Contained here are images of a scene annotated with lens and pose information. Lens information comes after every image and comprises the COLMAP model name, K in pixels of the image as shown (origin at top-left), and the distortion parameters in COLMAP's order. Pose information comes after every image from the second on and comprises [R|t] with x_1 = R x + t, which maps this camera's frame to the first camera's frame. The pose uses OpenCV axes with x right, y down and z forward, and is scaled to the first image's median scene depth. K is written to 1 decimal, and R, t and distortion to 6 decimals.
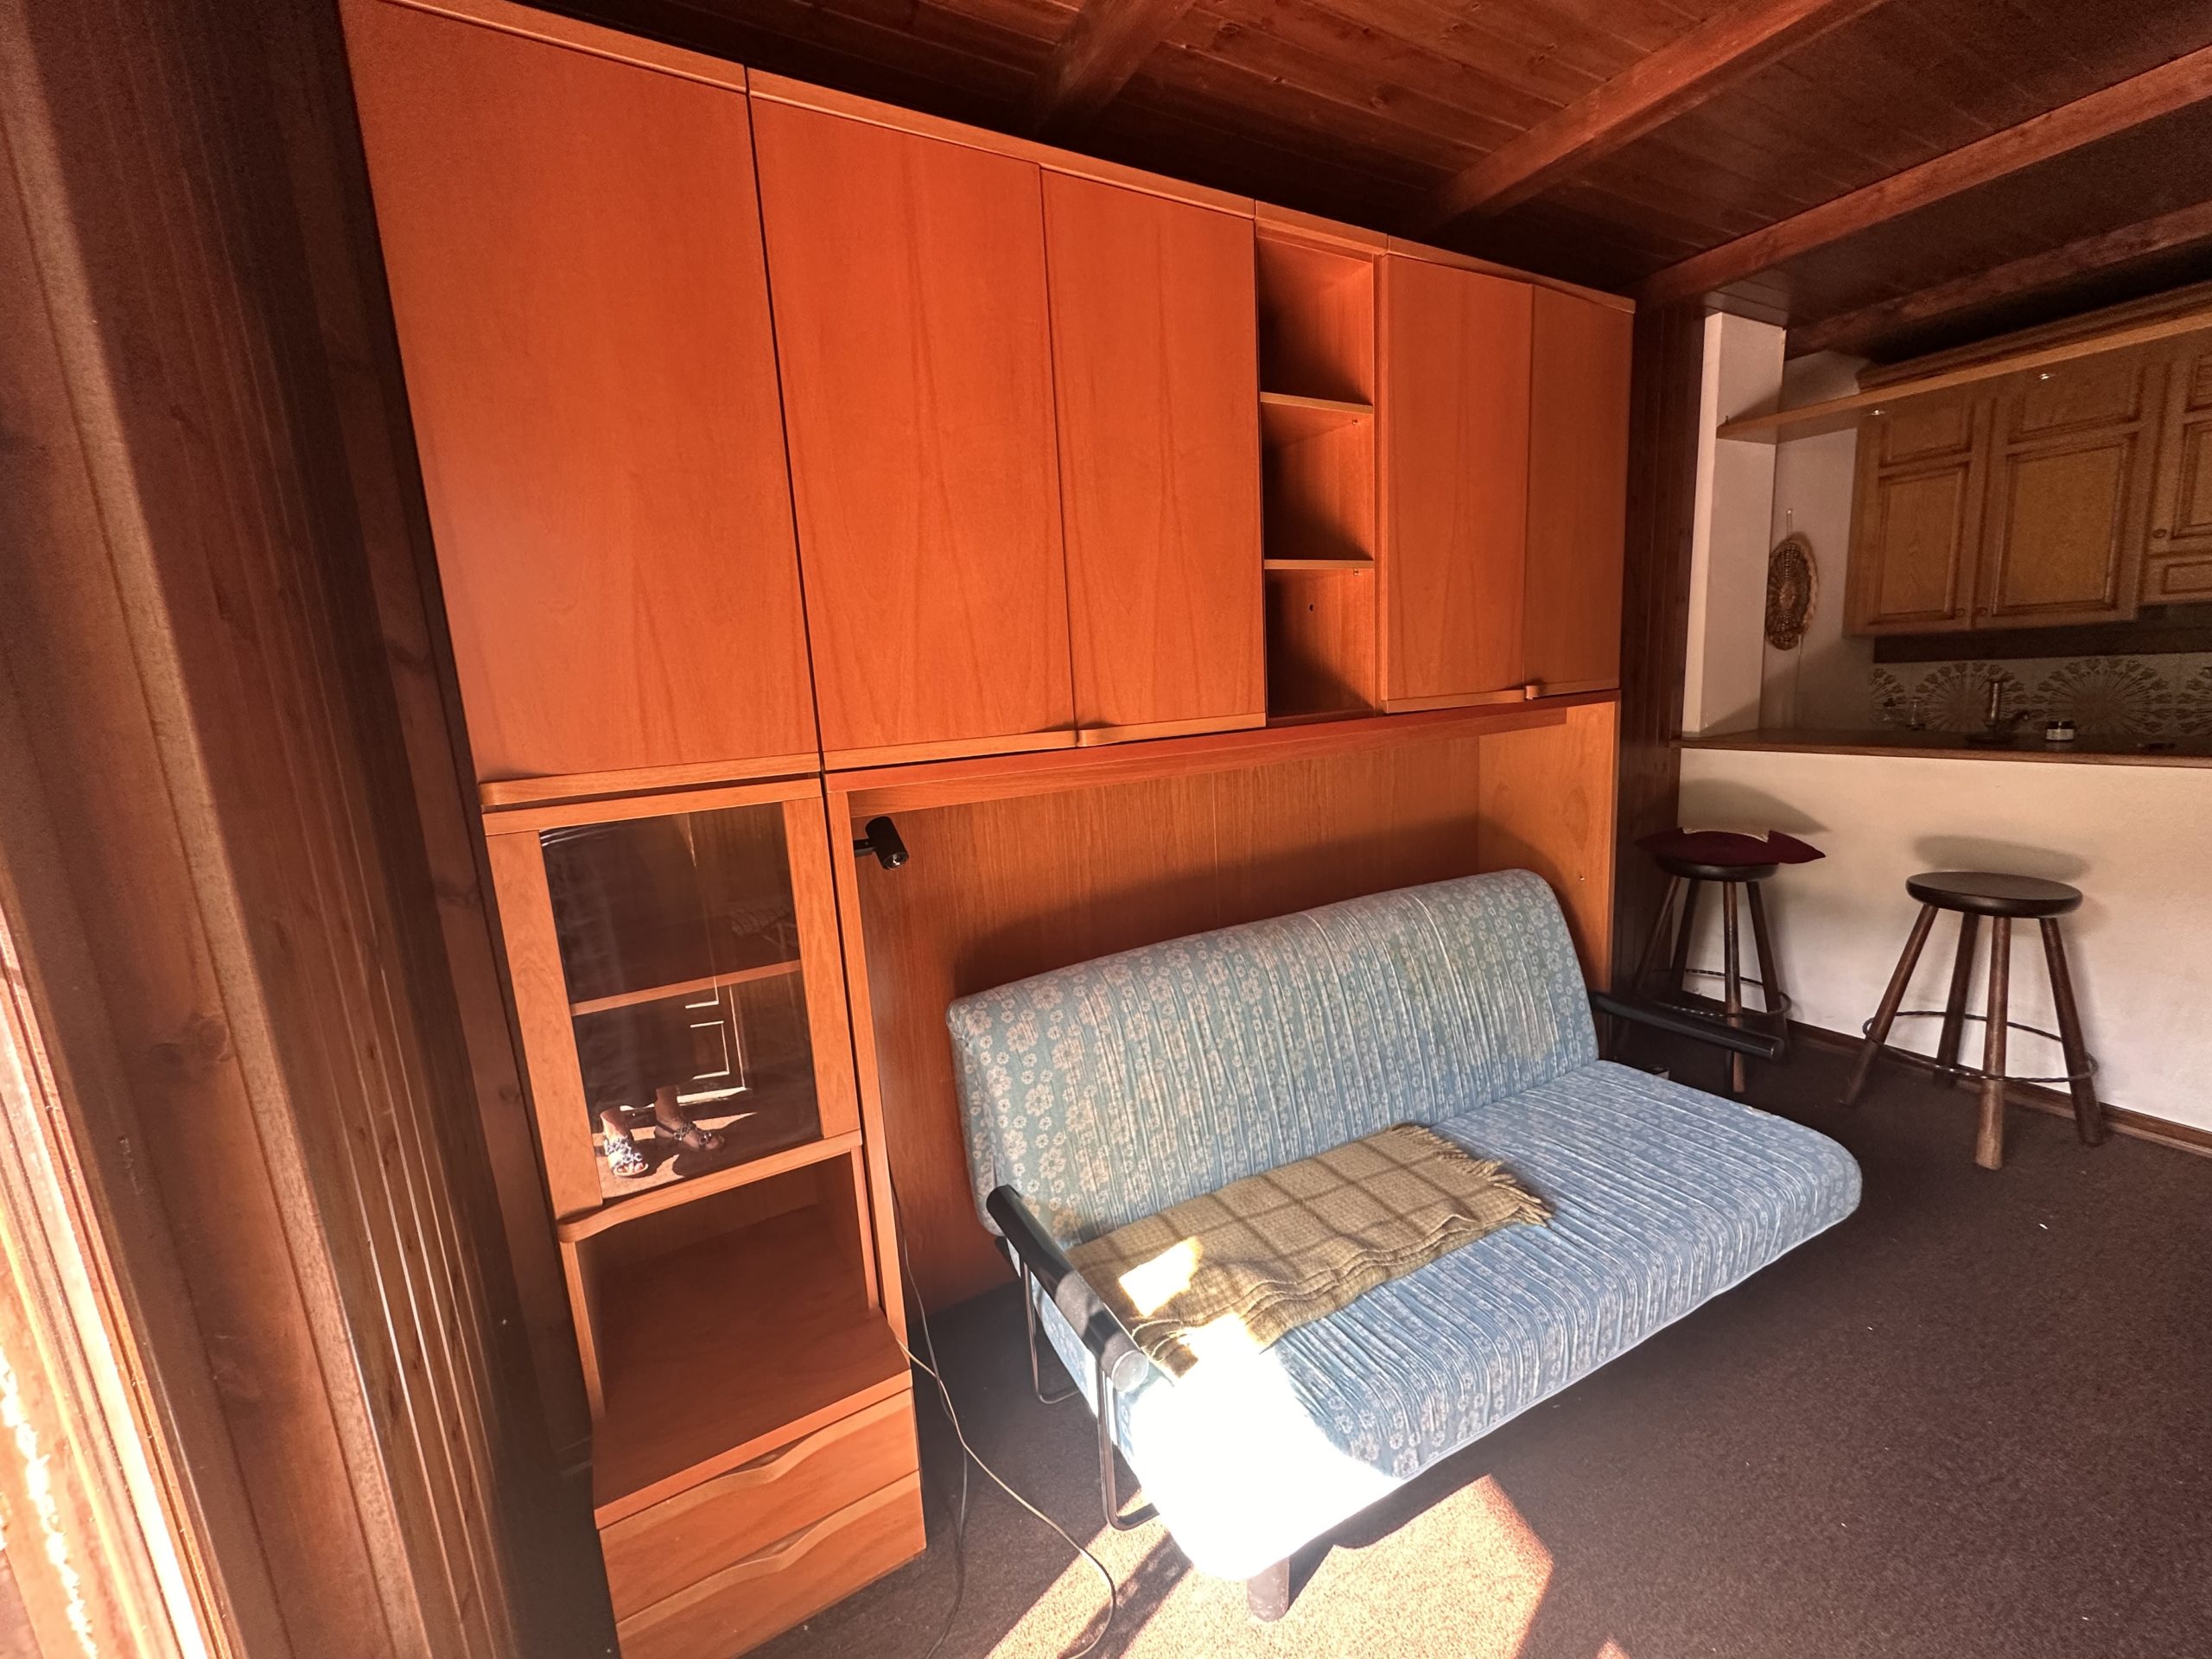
lens RADIAL K [[883.5, 0, 1103.9], [0, 883.5, 829.2], [0, 0, 1]] dist [-0.001861, 0.000463]
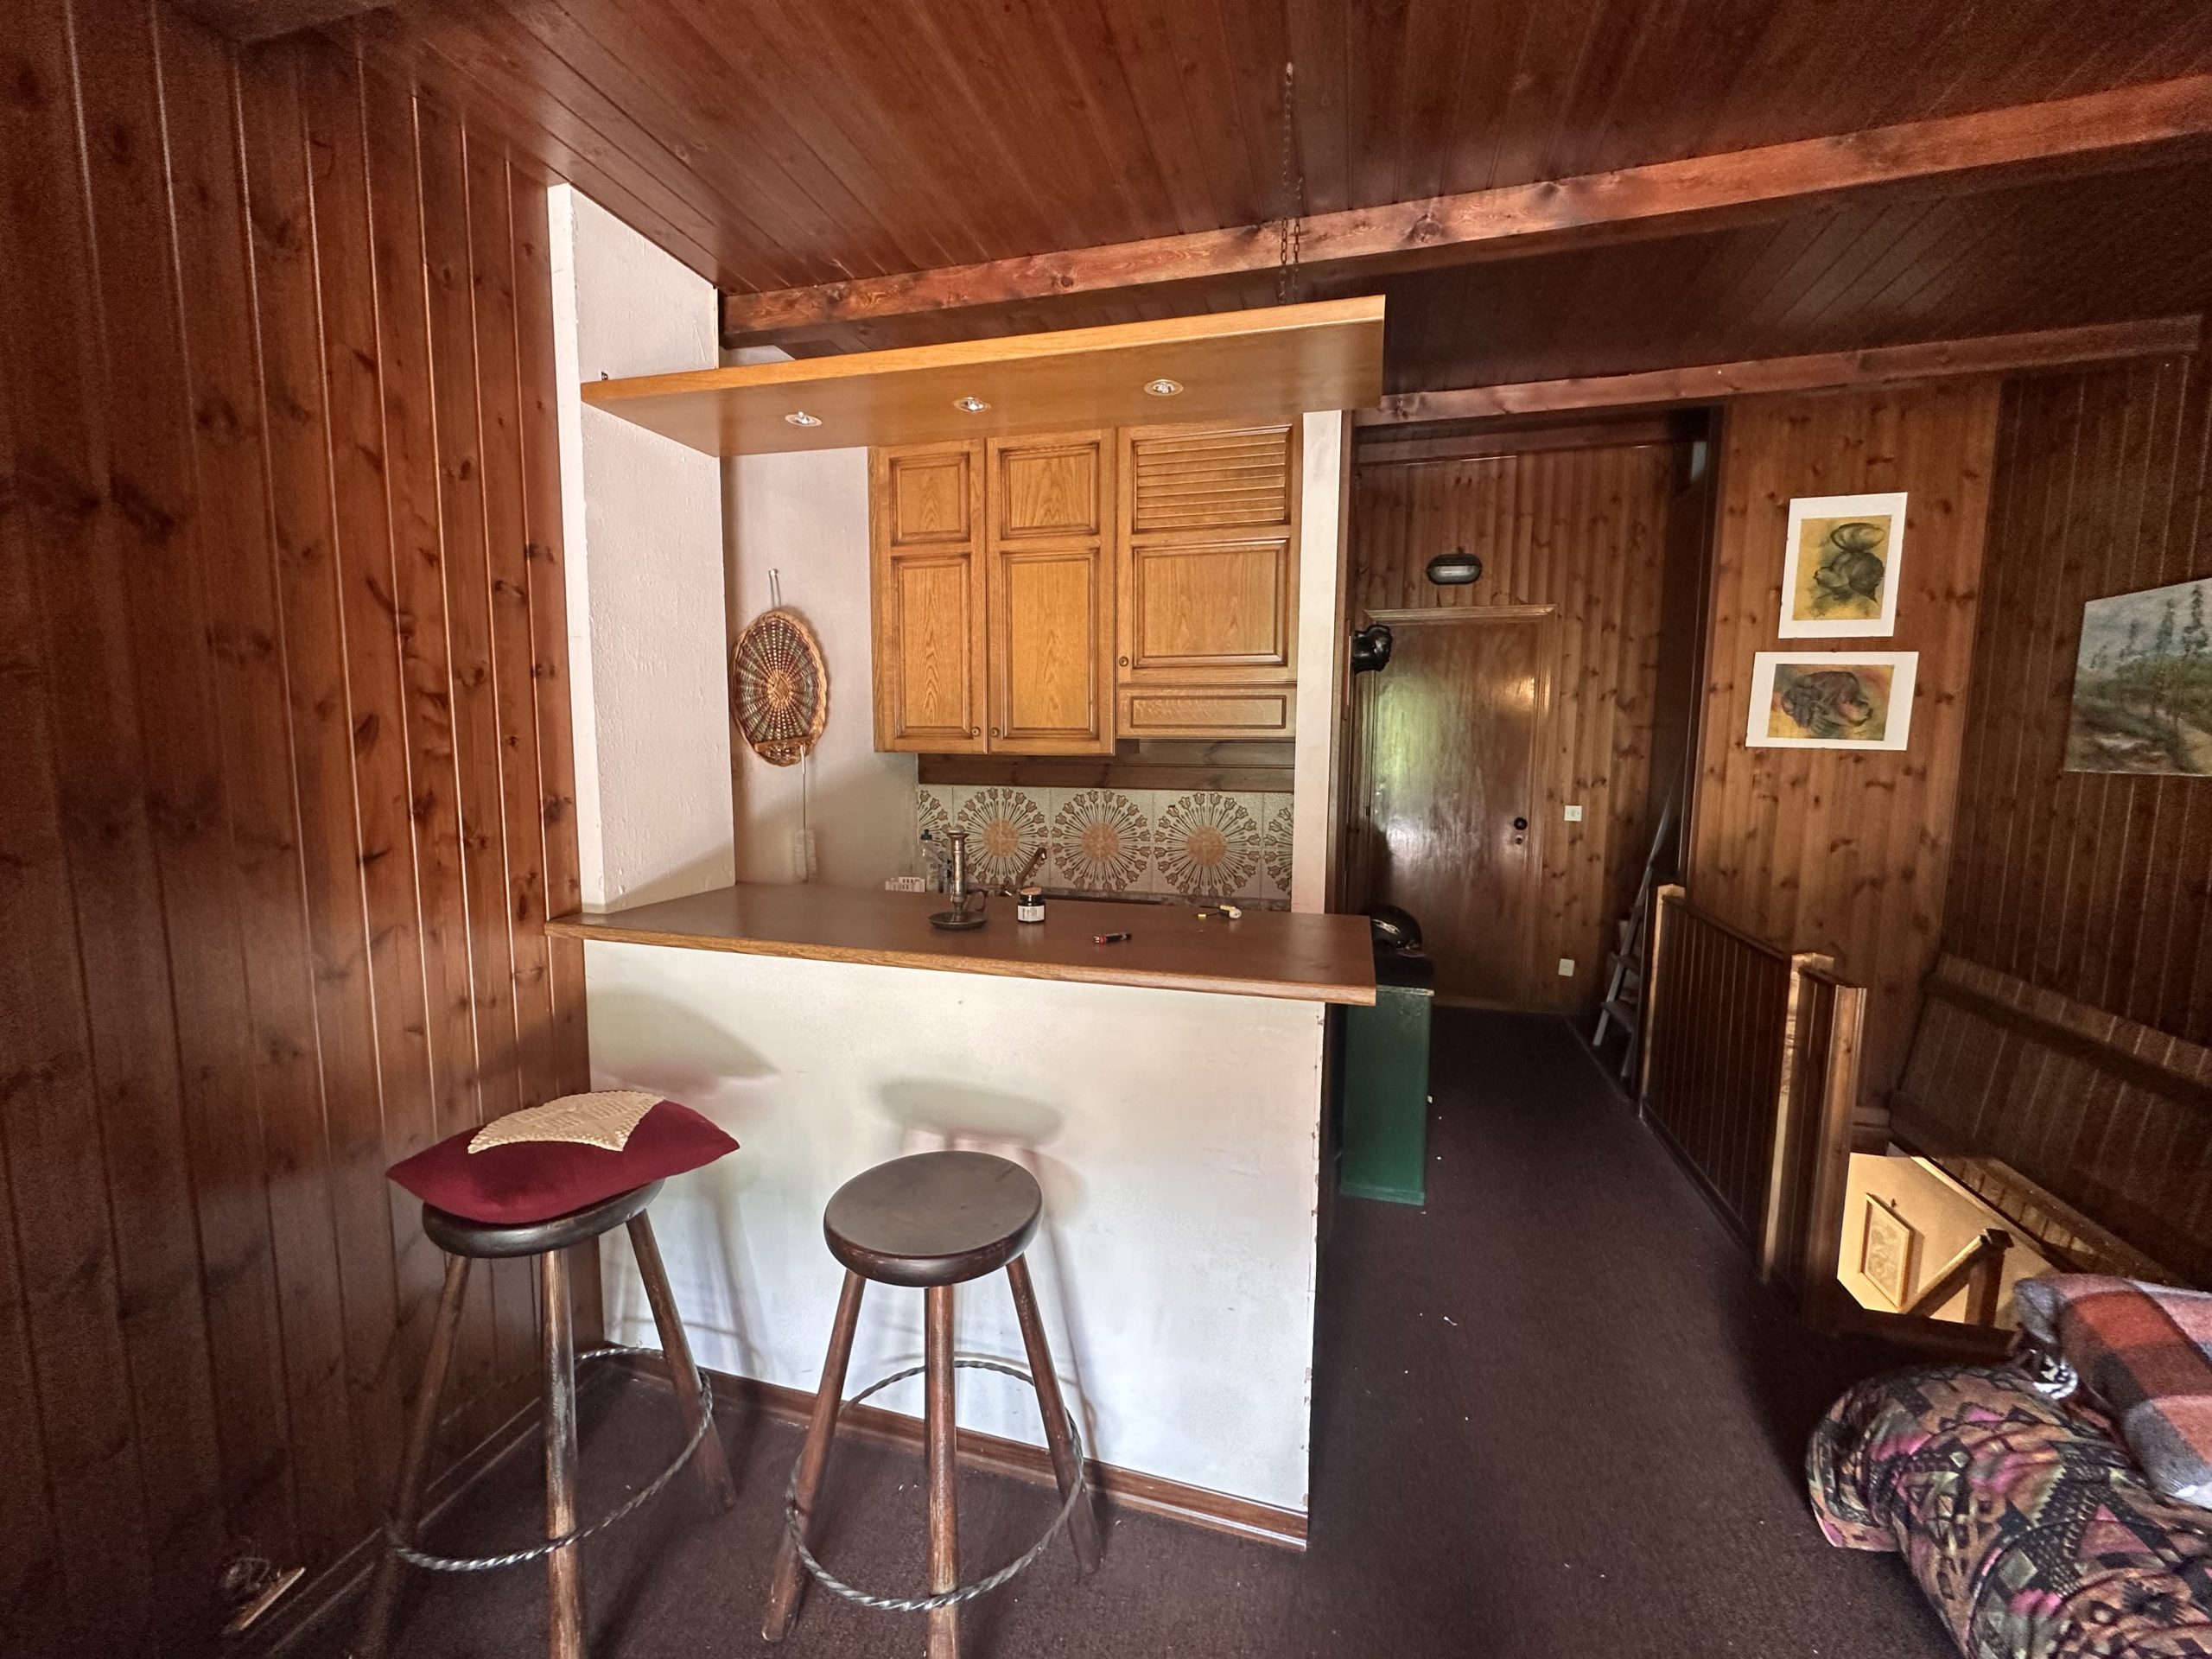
lens RADIAL K [[883.5, 0, 1106.0], [0, 883.5, 828.7], [0, 0, 1]] dist [-0.001861, 0.000463]
pose [[0.703188, -0.006544, 0.710974, 0.492444], [0.070904, 0.995618, -0.060963, -0.100741], [-0.707460, 0.093279, 0.700571, 0.359770]]
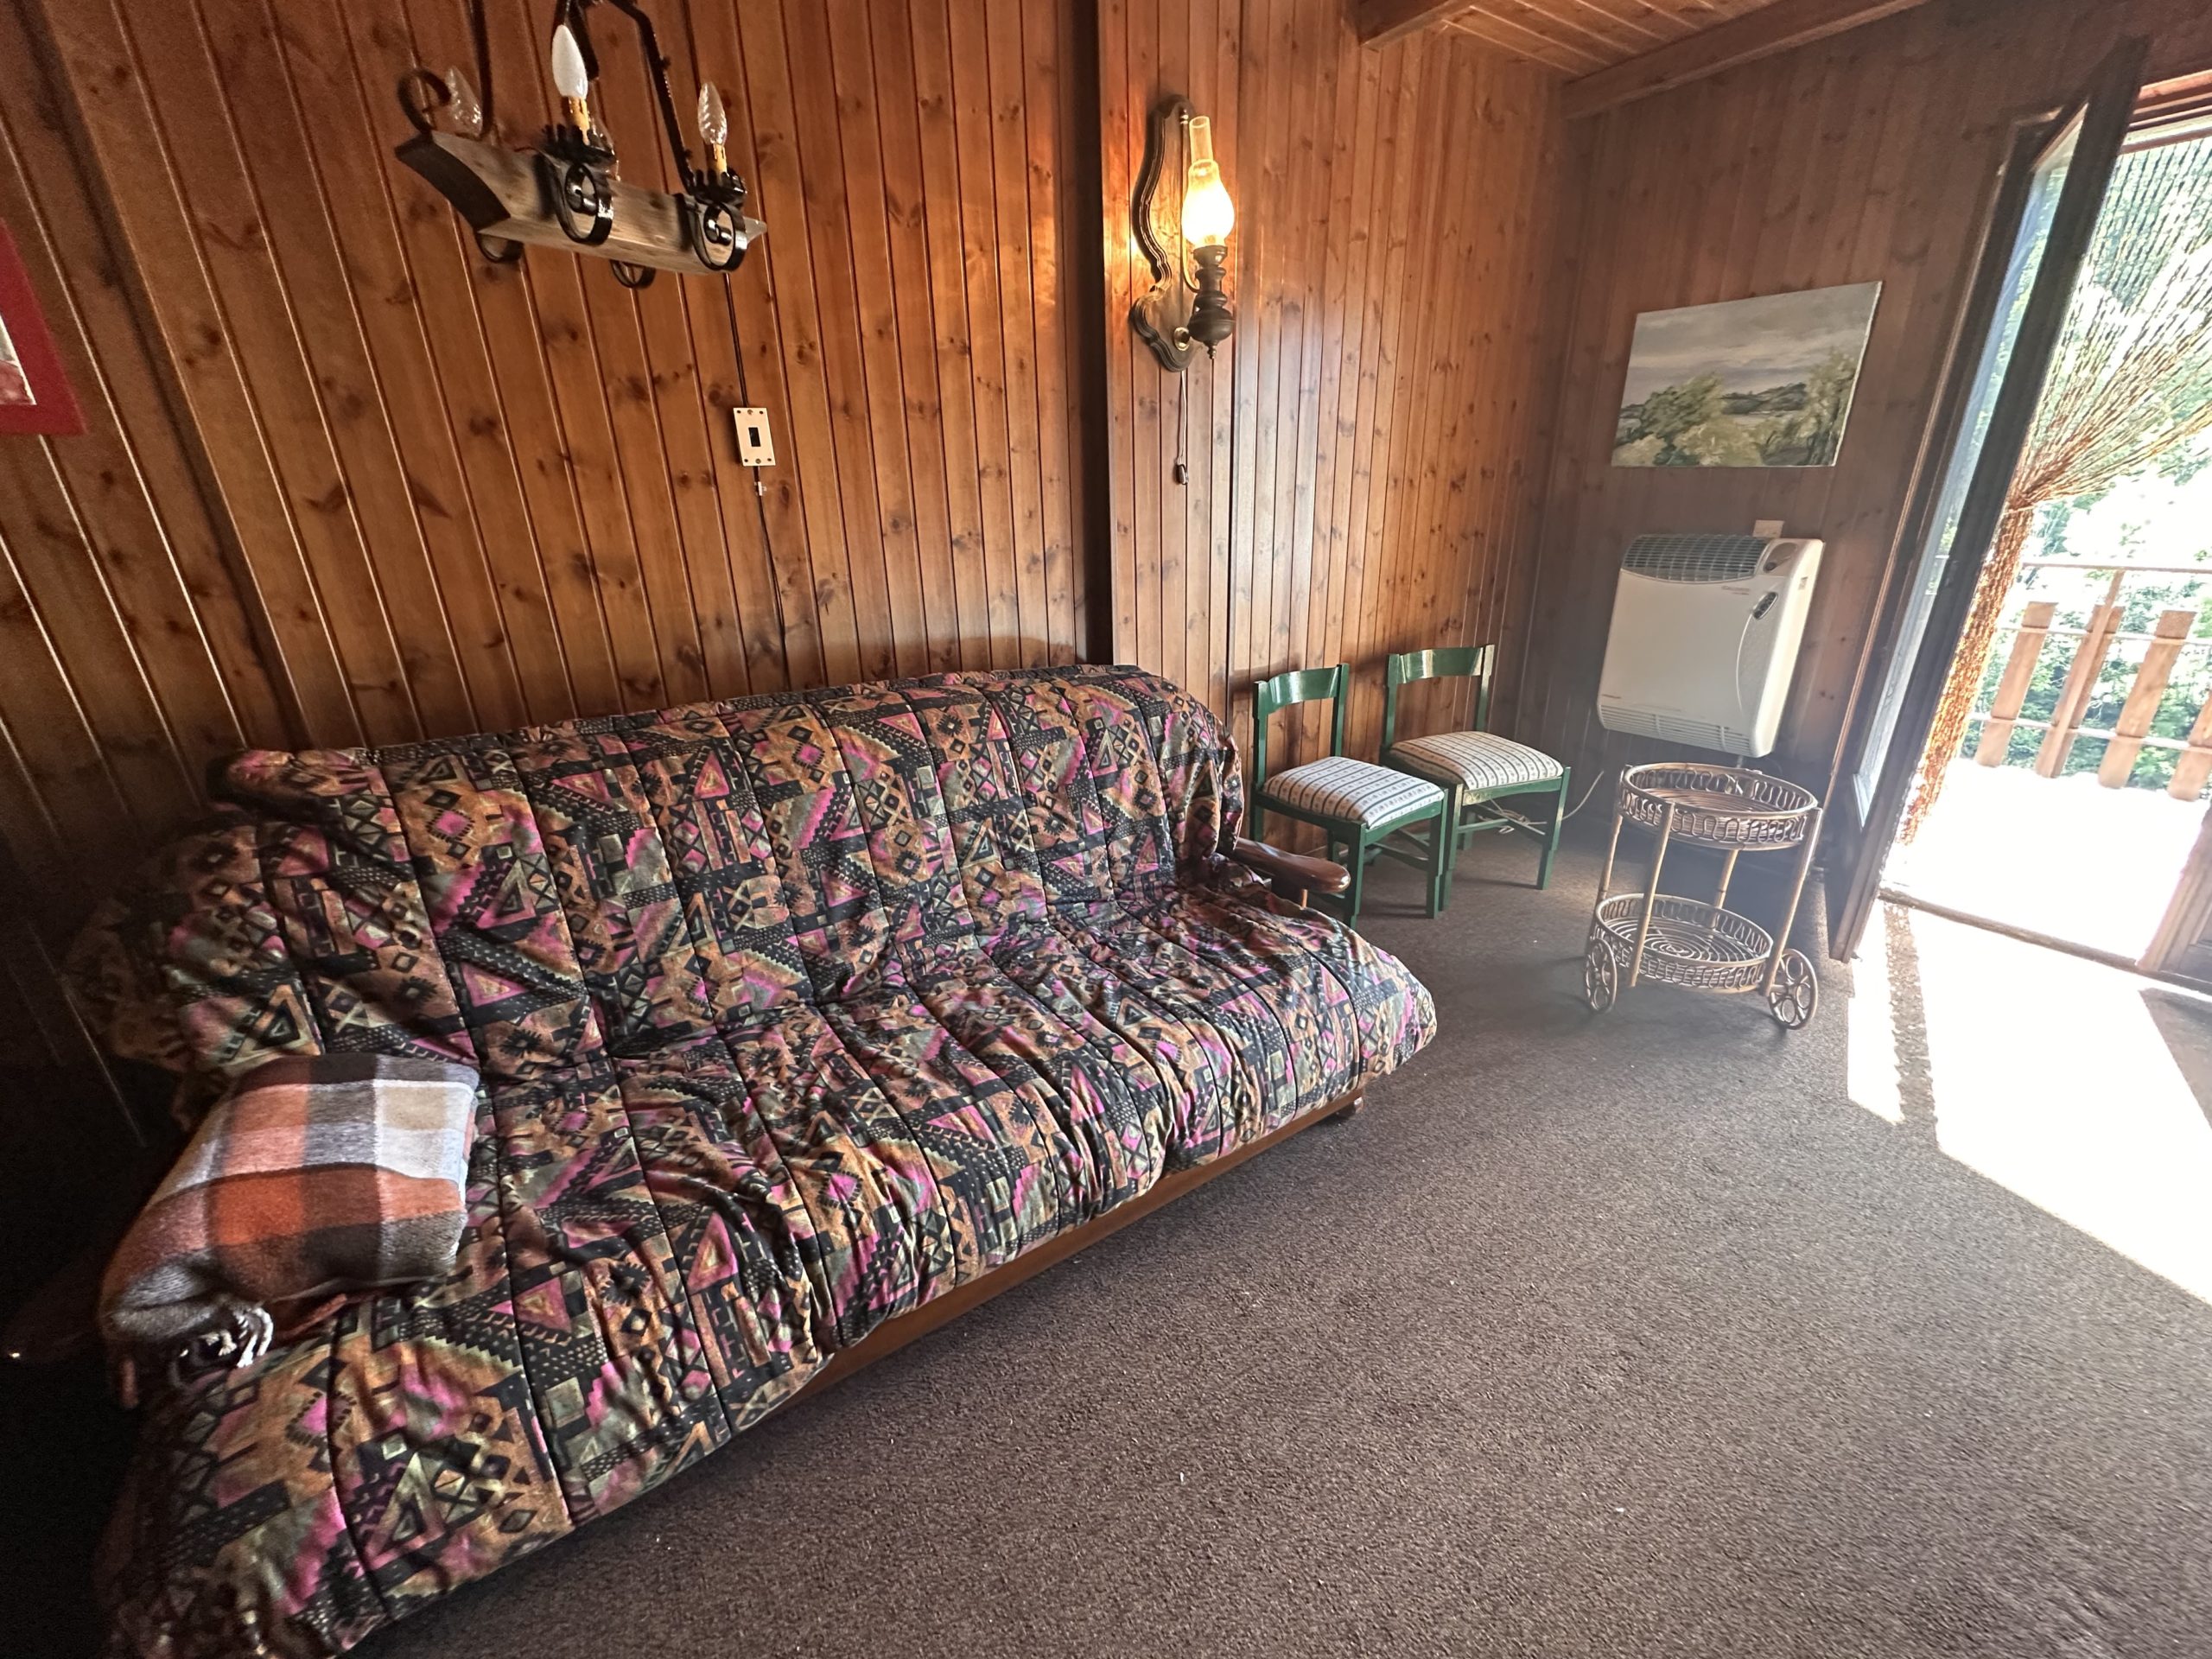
lens RADIAL K [[883.5, 0, 1101.2], [0, 883.5, 828.8], [0, 0, 1]] dist [-0.001861, 0.000463]
pose [[-0.992755, 0.113859, -0.038376, 0.789569], [0.077103, 0.848650, 0.523305, -0.125864], [0.092151, 0.516555, -0.851281, 0.553776]]
